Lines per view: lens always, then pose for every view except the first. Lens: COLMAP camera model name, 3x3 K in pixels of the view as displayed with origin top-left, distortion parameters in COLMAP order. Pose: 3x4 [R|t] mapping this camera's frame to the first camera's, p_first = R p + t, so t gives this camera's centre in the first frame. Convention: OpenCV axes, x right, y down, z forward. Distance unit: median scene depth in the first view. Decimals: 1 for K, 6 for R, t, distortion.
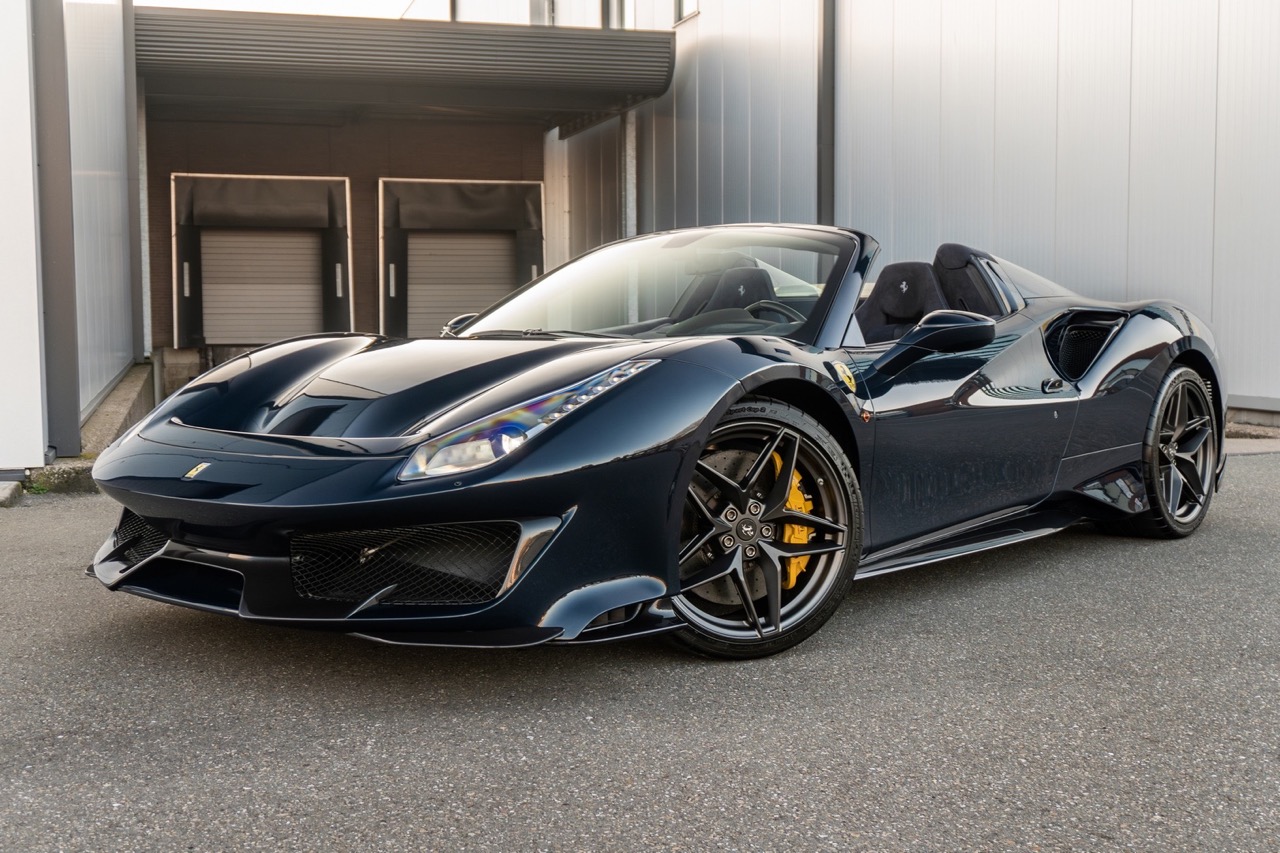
lens RADIAL K [[1517.2, 0, 640.0], [0, 1517.2, 426.5], [0, 0, 1]] dist [-0.017456, 0.002721]
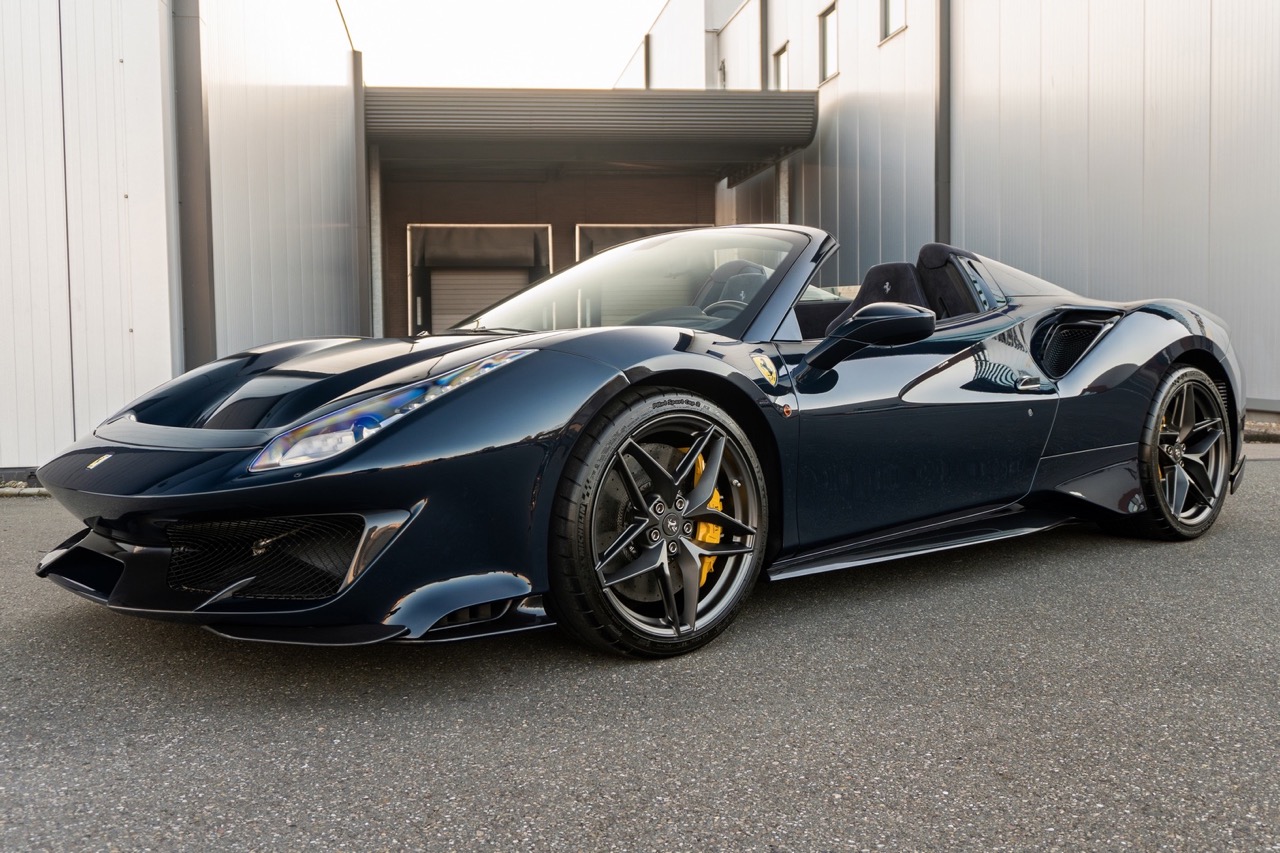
lens RADIAL K [[1248.0, 0, 640.0], [0, 1248.0, 426.5], [0, 0, 1]] dist [-0.010754, 0.000859]
pose [[0.986889, 0.002456, -0.161382, 0.211929], [-0.003583, 0.999971, -0.006696, 0.009825], [0.161361, 0.007187, 0.986869, 0.221905]]
